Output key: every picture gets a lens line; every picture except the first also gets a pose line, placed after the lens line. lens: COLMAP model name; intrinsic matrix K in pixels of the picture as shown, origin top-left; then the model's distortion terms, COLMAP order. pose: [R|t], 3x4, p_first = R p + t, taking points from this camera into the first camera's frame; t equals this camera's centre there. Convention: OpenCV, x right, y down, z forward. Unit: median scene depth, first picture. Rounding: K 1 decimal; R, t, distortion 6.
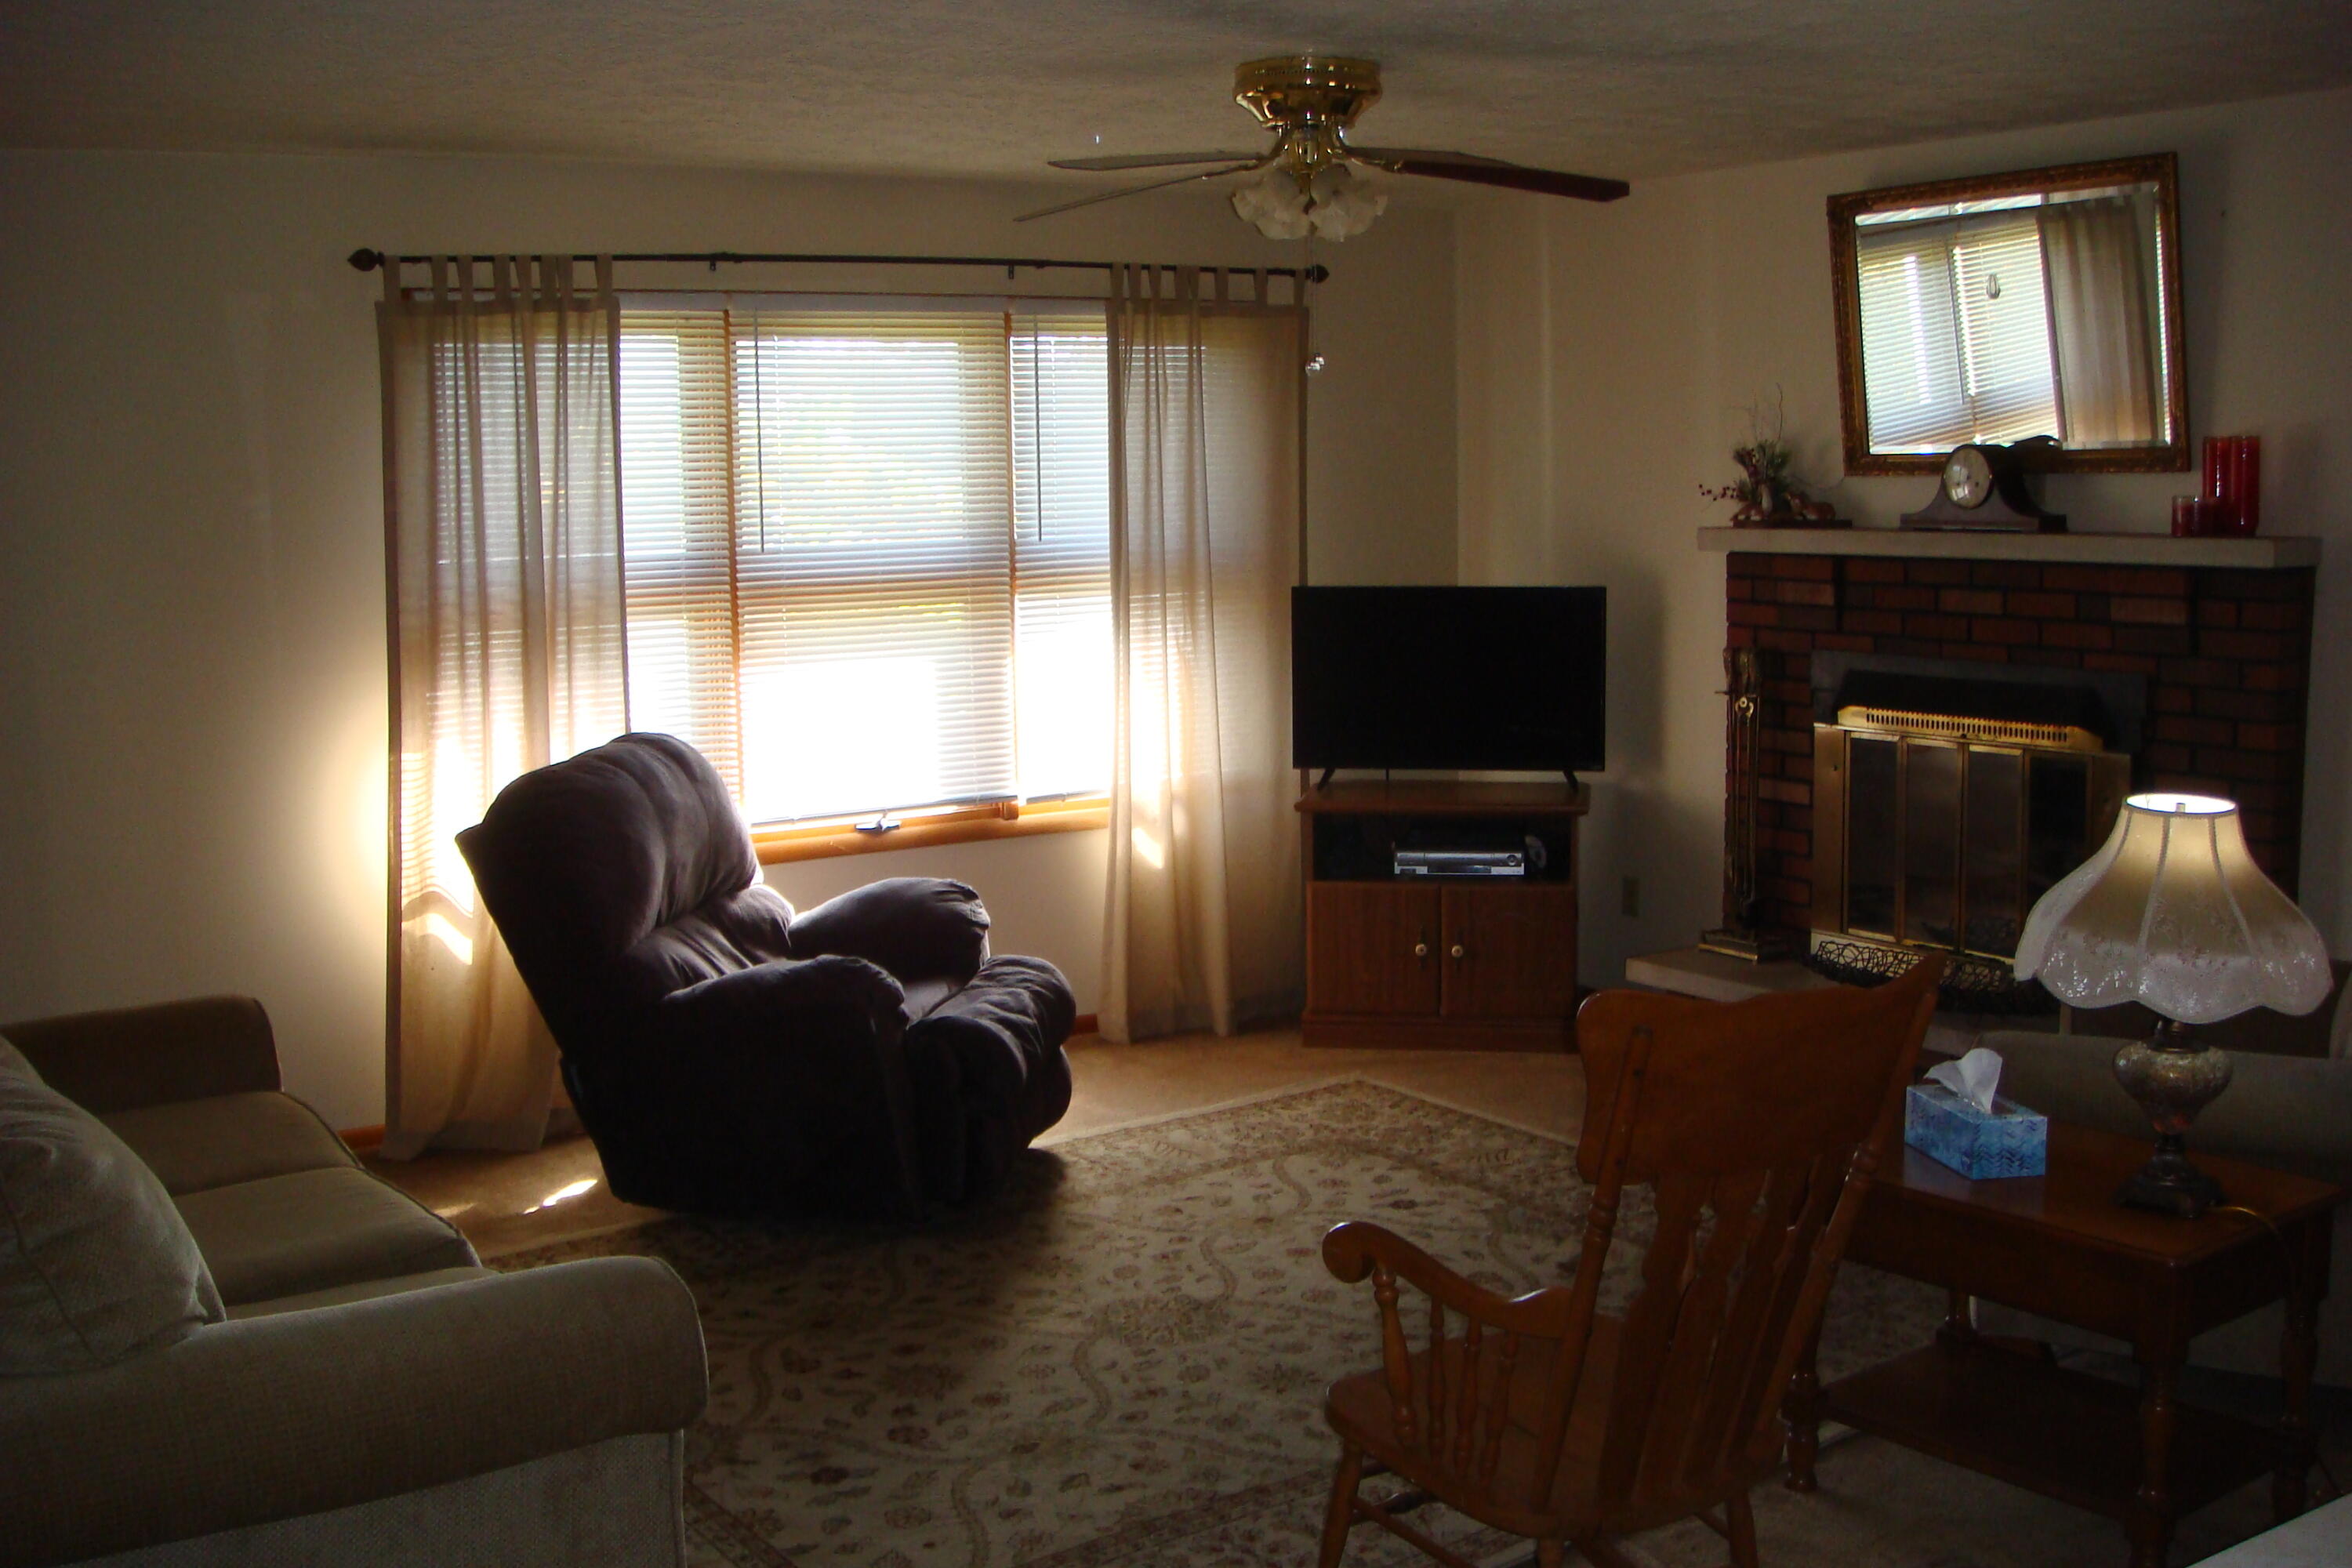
lens RADIAL K [[2629.2, 0, 1176.0], [0, 2629.2, 784.0], [0, 0, 1]] dist [-0.000979, 0.665255]
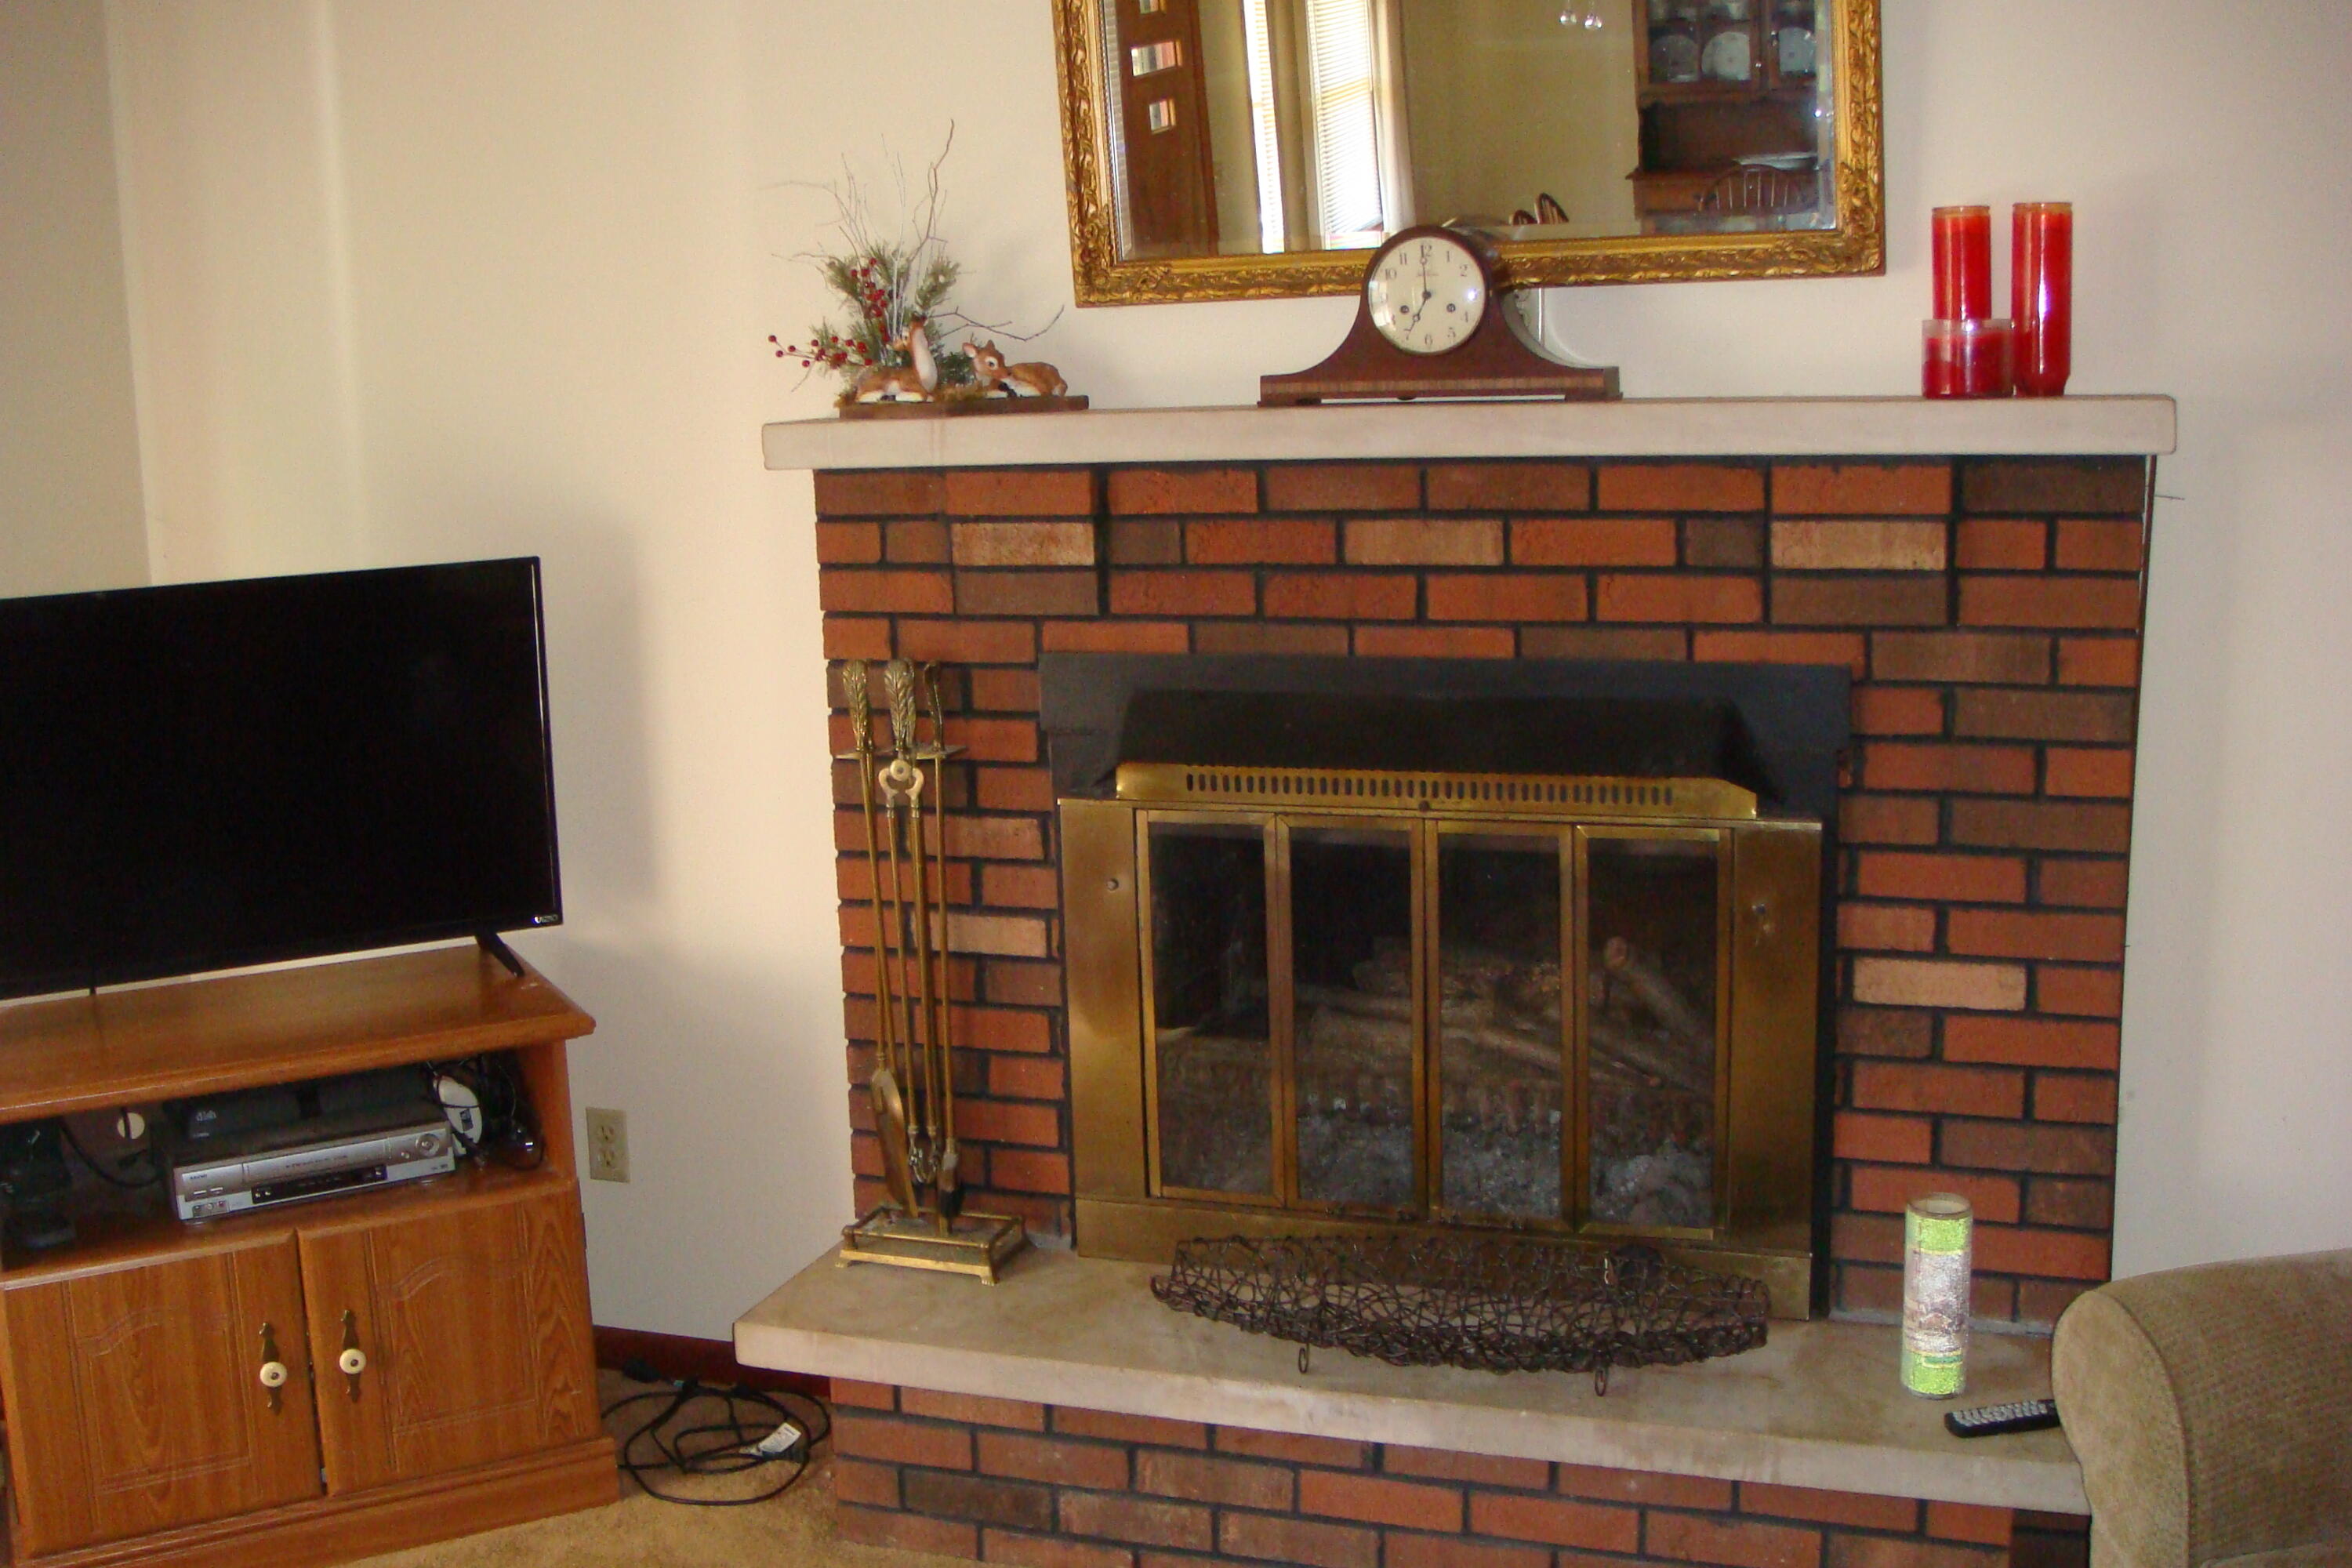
lens RADIAL K [[2512.2, 0, 1176.0], [0, 2512.2, 784.0], [0, 0, 1]] dist [-0.117034, -0.006012]
pose [[0.796213, -0.129111, 0.591080, -0.023130], [0.104825, 0.991628, 0.075399, -0.059823], [-0.595867, 0.001926, 0.803081, 0.600090]]
